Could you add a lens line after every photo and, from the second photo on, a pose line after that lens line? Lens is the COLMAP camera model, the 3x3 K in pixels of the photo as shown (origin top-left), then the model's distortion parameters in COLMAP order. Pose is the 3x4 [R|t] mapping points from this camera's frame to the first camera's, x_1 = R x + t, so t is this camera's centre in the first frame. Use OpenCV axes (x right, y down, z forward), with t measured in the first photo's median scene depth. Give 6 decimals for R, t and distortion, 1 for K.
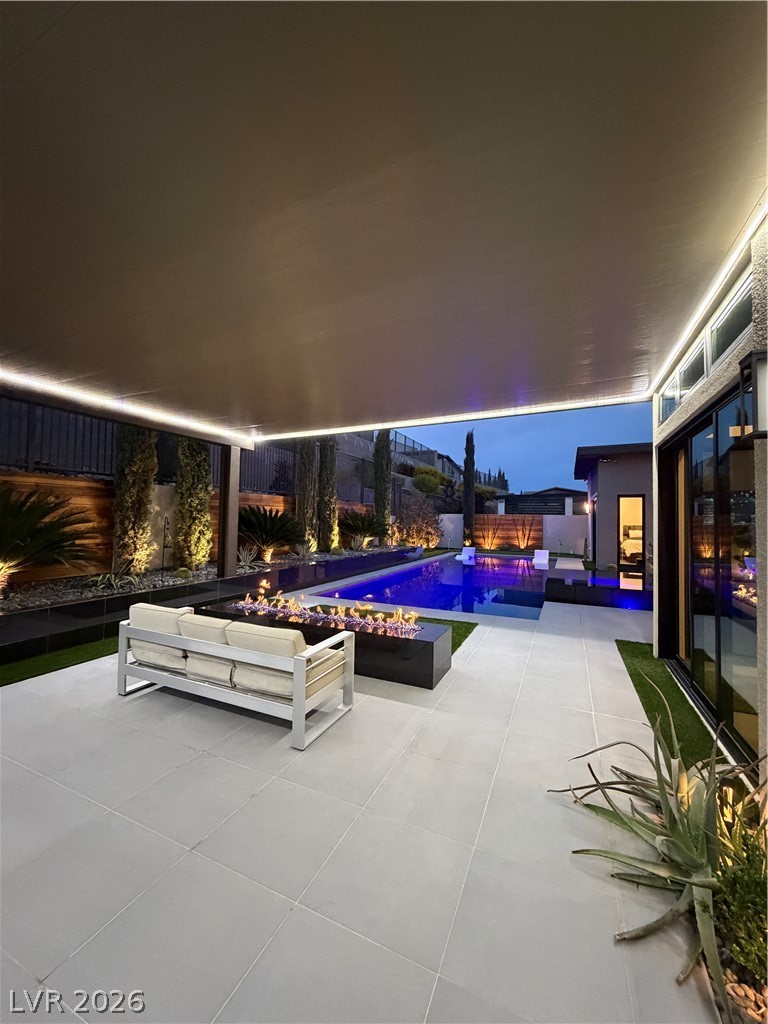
lens RADIAL K [[407.4, 0, 383.4], [0, 407.4, 511.4], [0, 0, 1]] dist [0.001458, 0.000058]
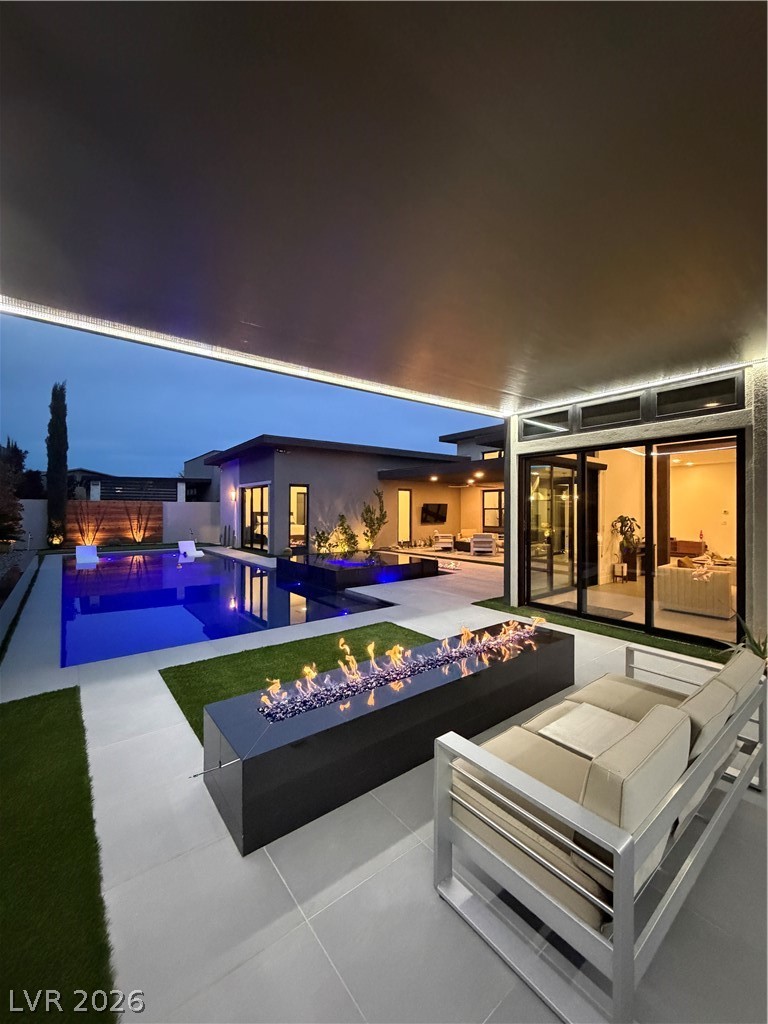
lens RADIAL K [[407.4, 0, 385.6], [0, 407.4, 510.3], [0, 0, 1]] dist [0.001458, 0.000058]
pose [[0.458180, -0.011975, 0.888779, -0.168442], [-0.013989, 0.999688, 0.020681, 0.002329], [-0.888749, -0.021909, 0.457870, 0.164284]]
